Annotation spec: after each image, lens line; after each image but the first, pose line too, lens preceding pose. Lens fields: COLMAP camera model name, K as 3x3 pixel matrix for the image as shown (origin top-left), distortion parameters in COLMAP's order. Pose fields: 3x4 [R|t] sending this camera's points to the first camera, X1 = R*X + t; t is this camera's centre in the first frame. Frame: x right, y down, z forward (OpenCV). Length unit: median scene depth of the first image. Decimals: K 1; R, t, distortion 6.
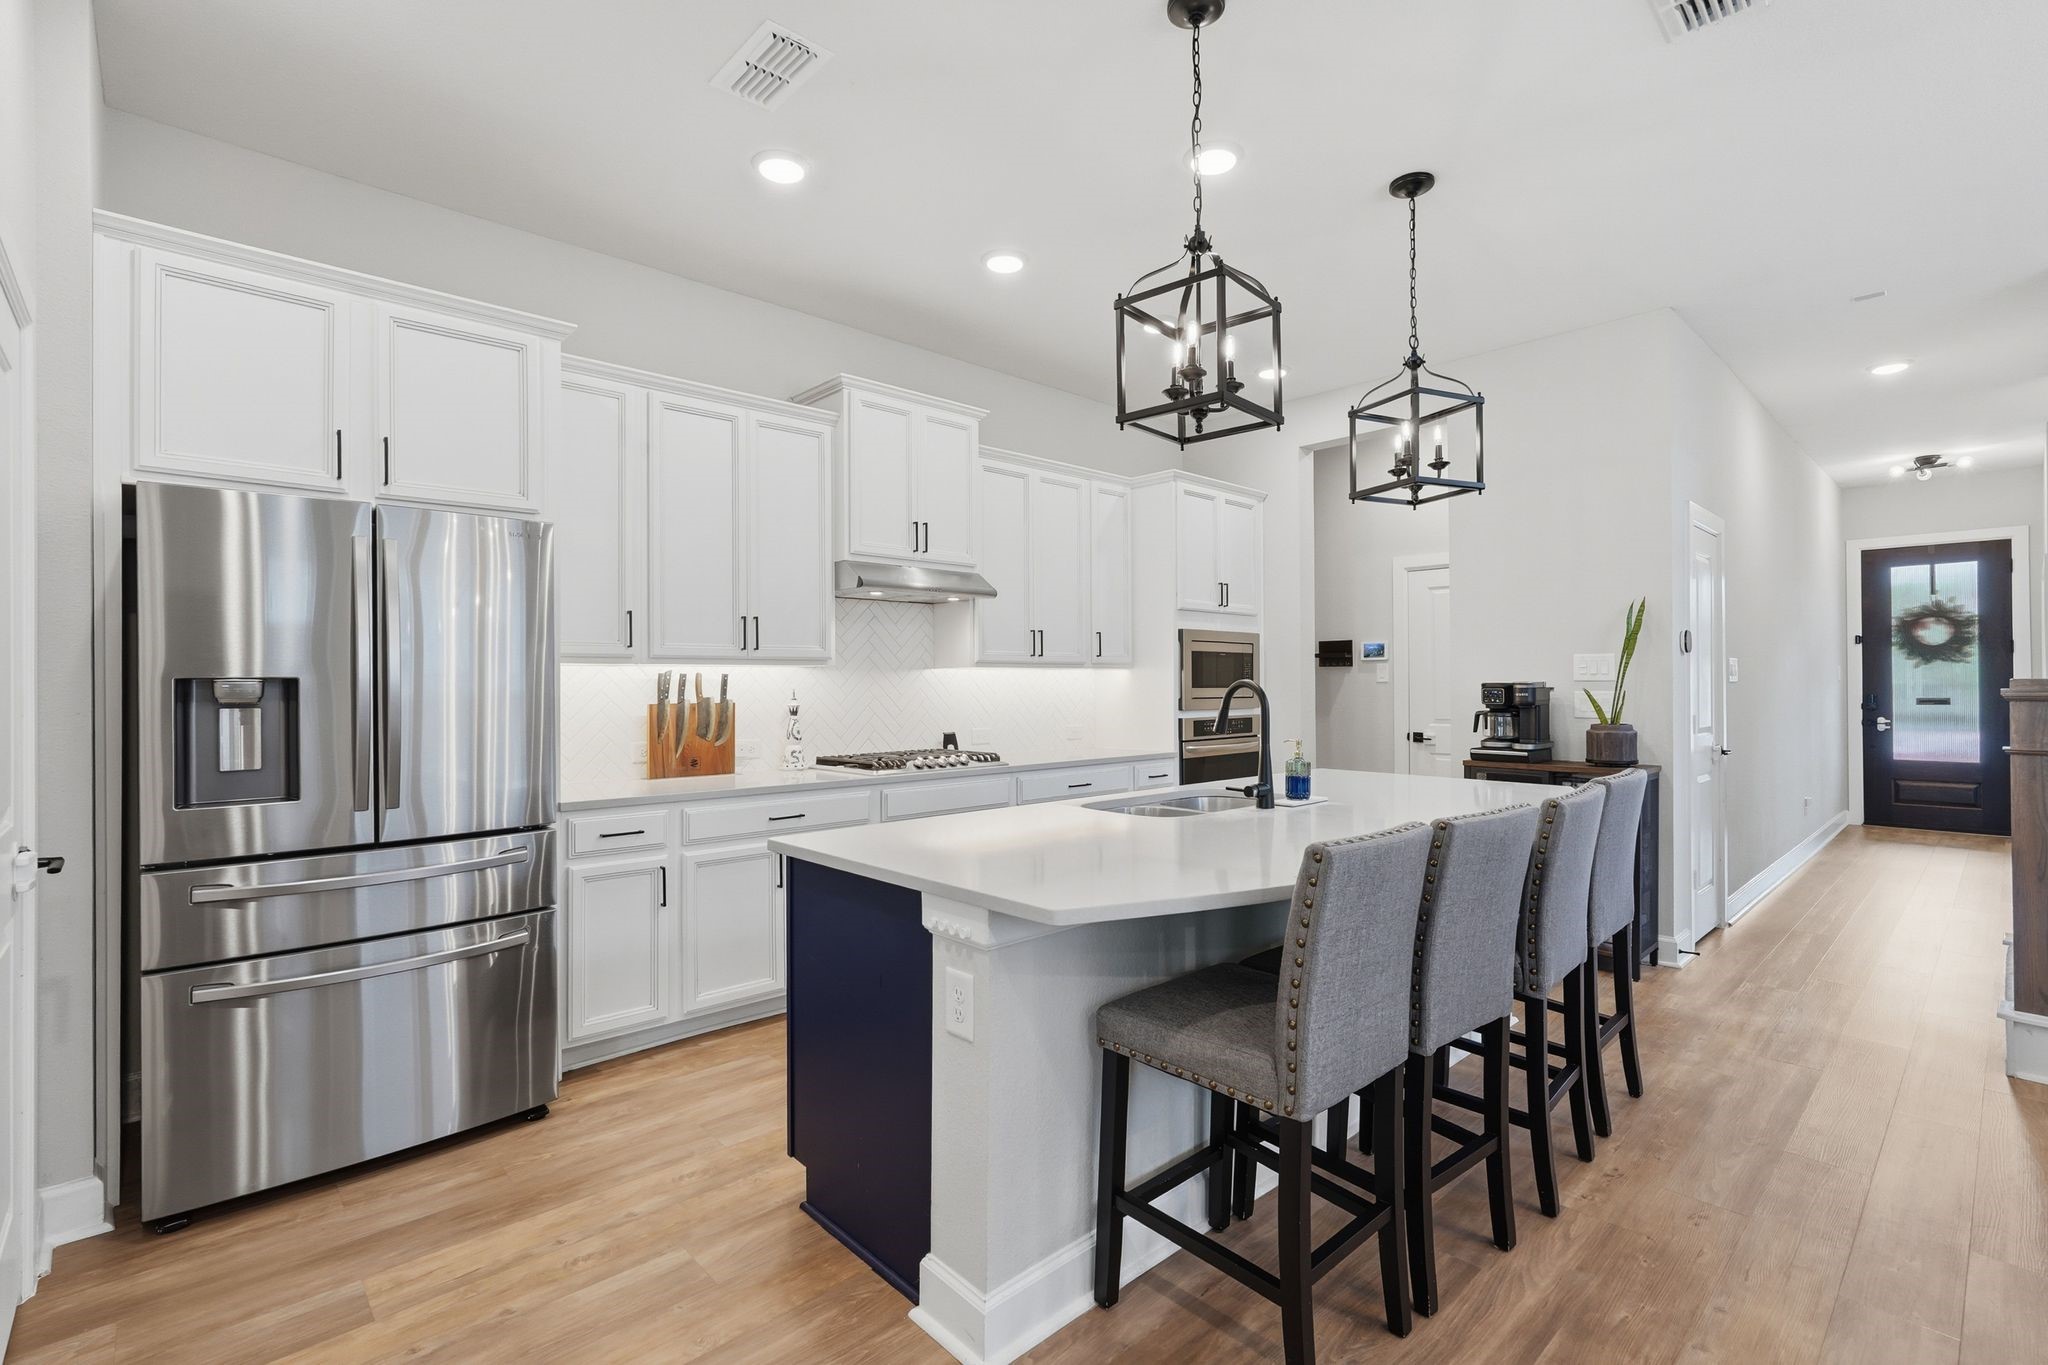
lens RADIAL K [[919.3, 0, 1024.0], [0, 919.3, 682.5], [0, 0, 1]] dist [0.000048, 0.000391]
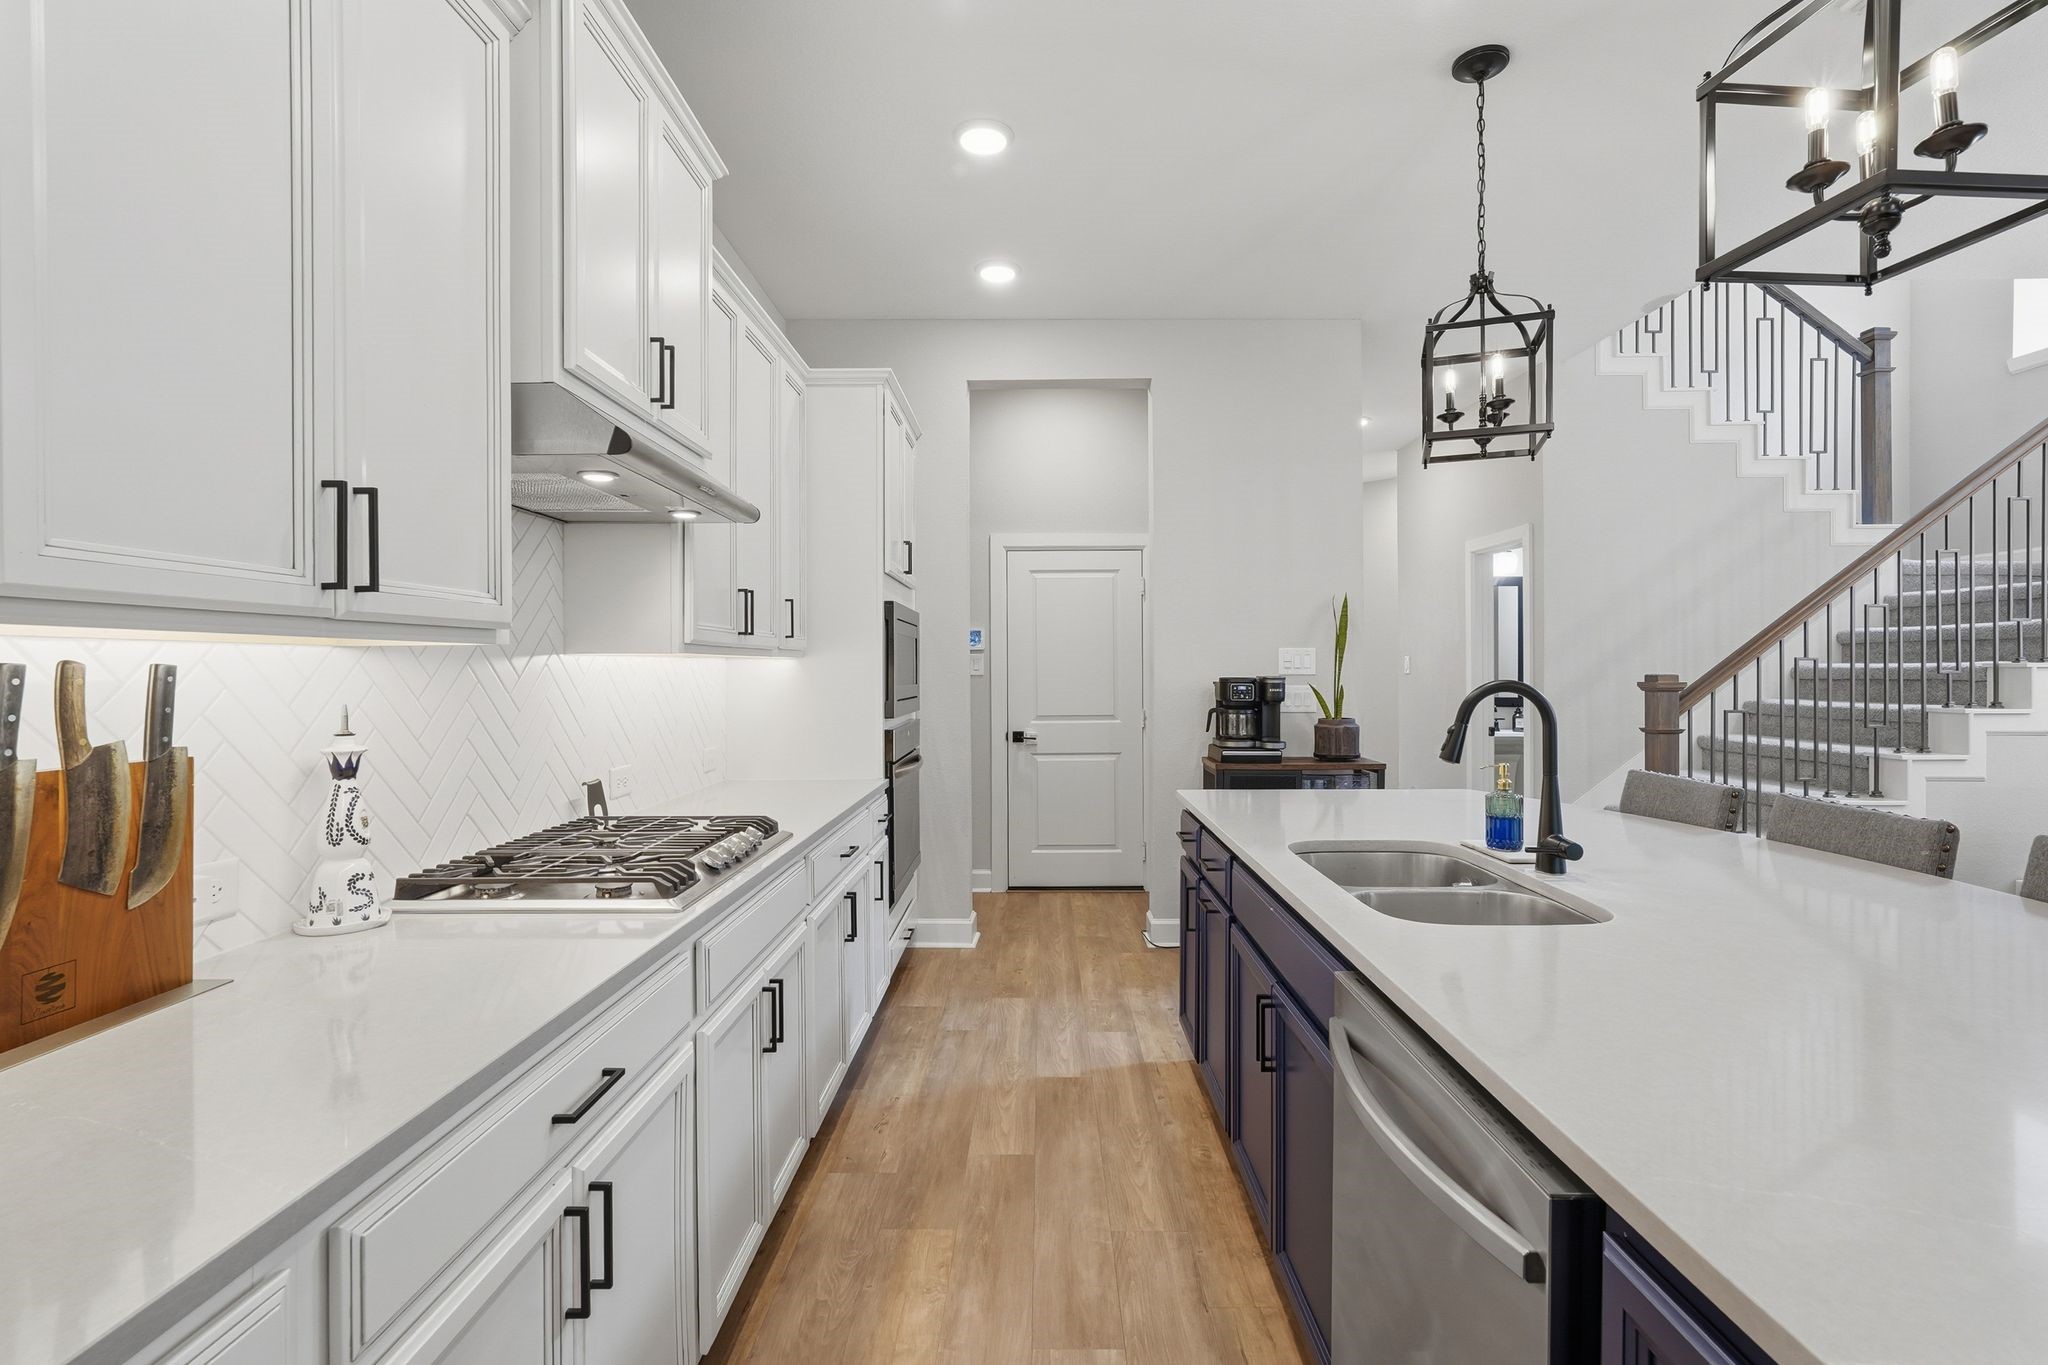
lens RADIAL K [[929.9, 0, 1024.3], [0, 929.9, 659.8], [0, 0, 1]] dist [-0.001442, -0.000083]
pose [[0.693416, 0.007925, 0.720494, -0.321856], [0.000965, 0.999928, -0.011927, -0.006506], [-0.720537, 0.008965, 0.693358, 0.534877]]
